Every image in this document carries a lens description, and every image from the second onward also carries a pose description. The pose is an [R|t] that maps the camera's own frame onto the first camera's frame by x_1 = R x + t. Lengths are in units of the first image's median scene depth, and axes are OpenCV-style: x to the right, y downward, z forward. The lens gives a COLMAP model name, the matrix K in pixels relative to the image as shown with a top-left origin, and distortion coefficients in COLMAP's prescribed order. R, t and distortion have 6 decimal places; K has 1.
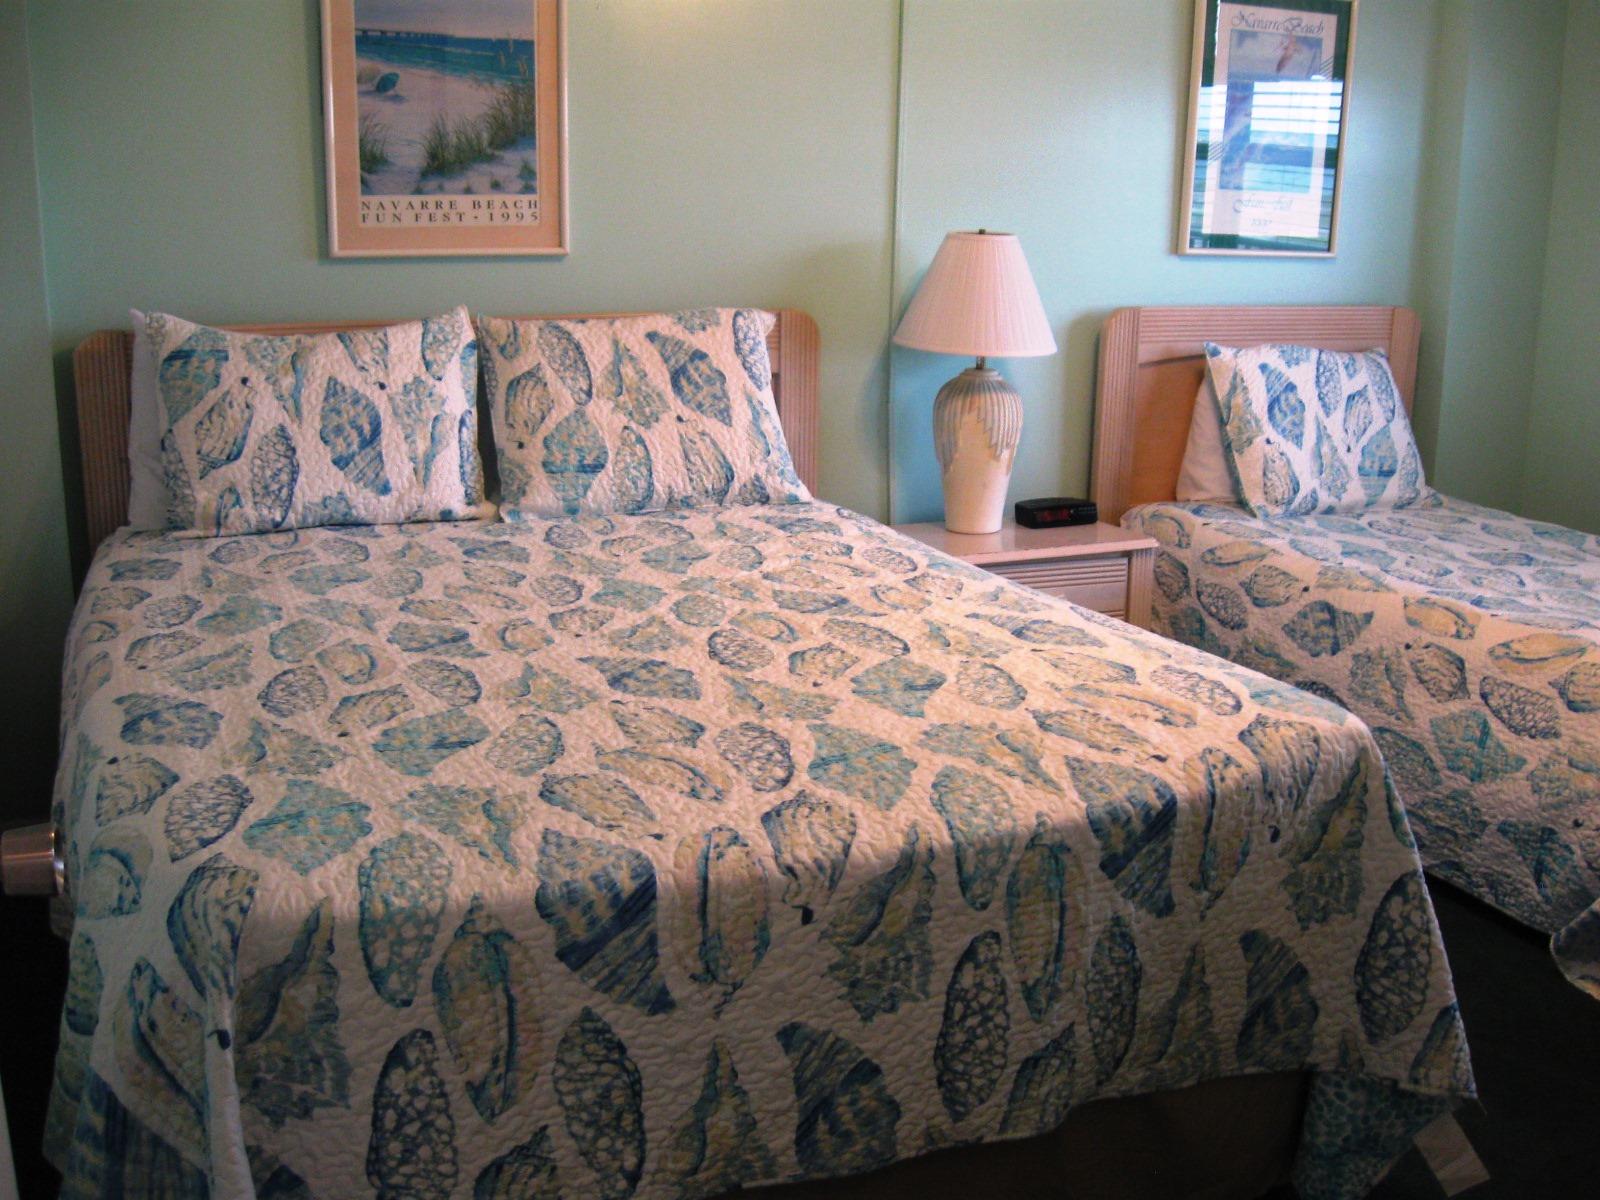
lens RADIAL K [[1673.9, 0, 798.4], [0, 1673.9, 601.7], [0, 0, 1]] dist [-0.109042, 0.000000]
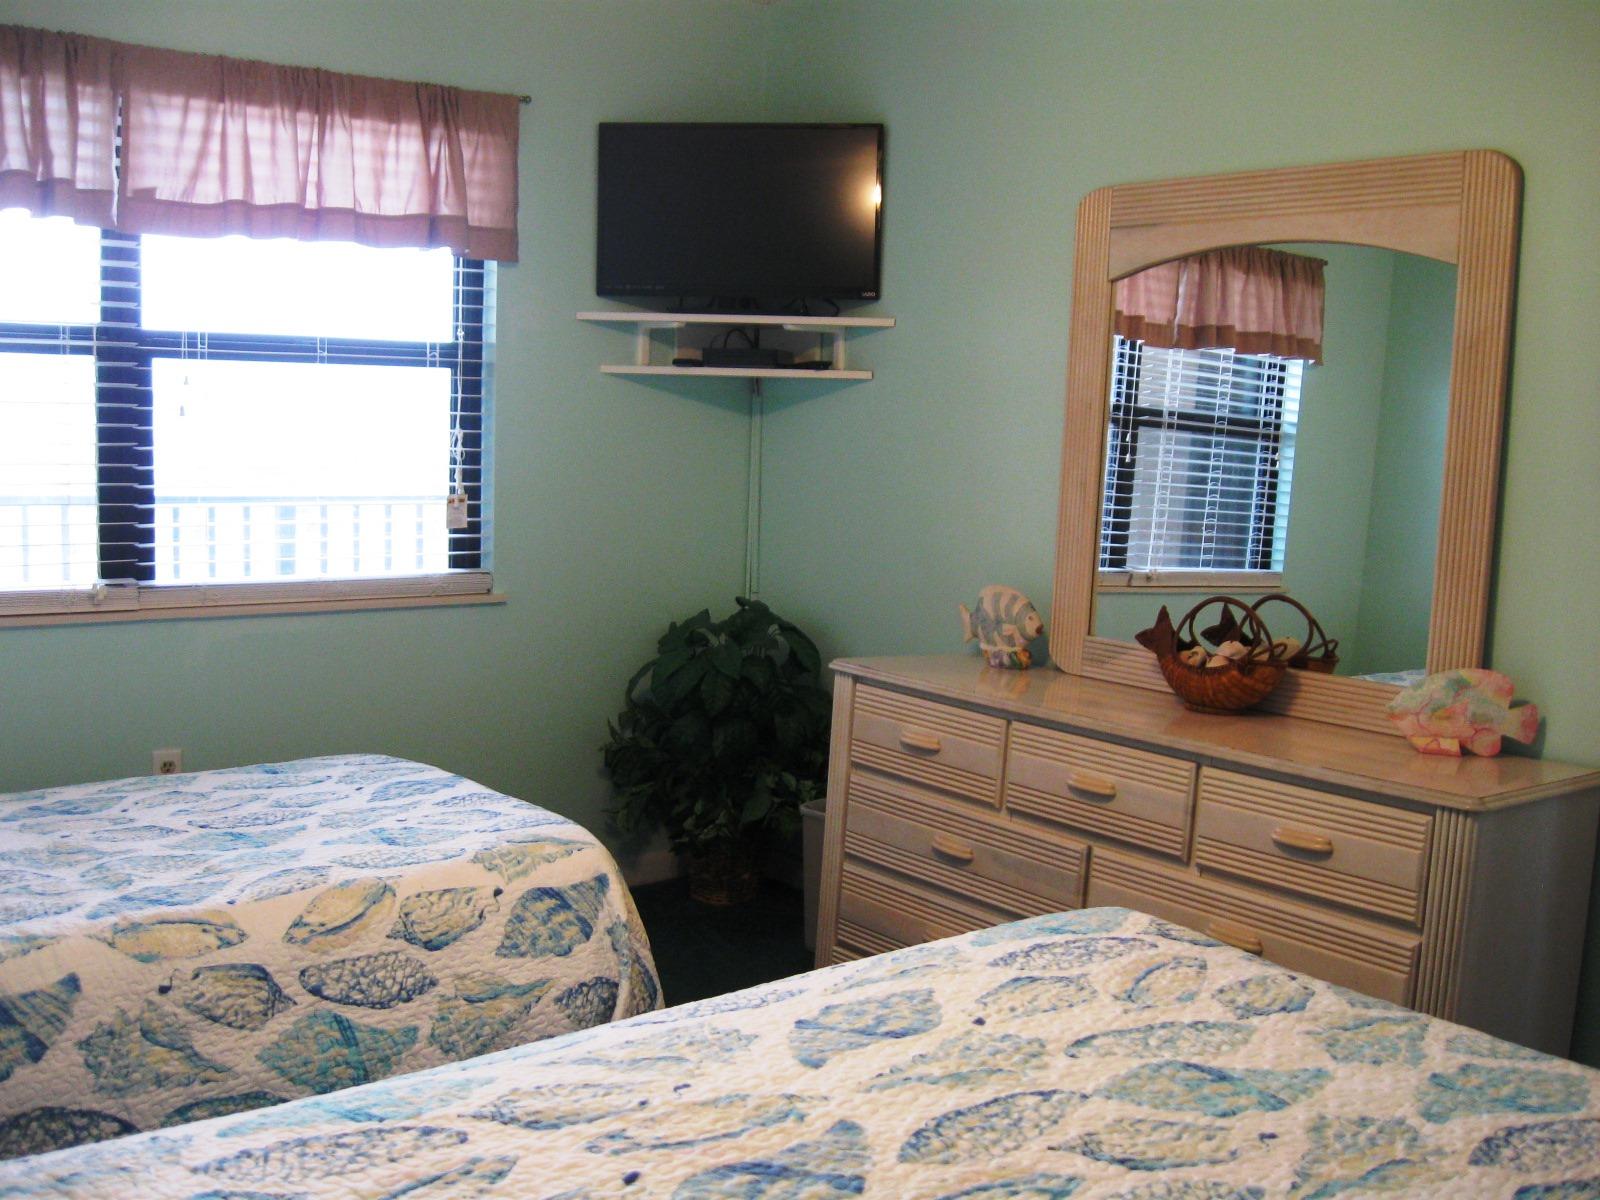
lens RADIAL K [[1673.9, 0, 795.3], [0, 1673.9, 609.7], [0, 0, 1]] dist [-0.109042, 0.000000]
pose [[-0.283739, -0.128089, 0.950308, -0.414600], [0.183838, 0.965388, 0.185011, -0.242390], [-0.941114, 0.227198, -0.250371, 0.995997]]
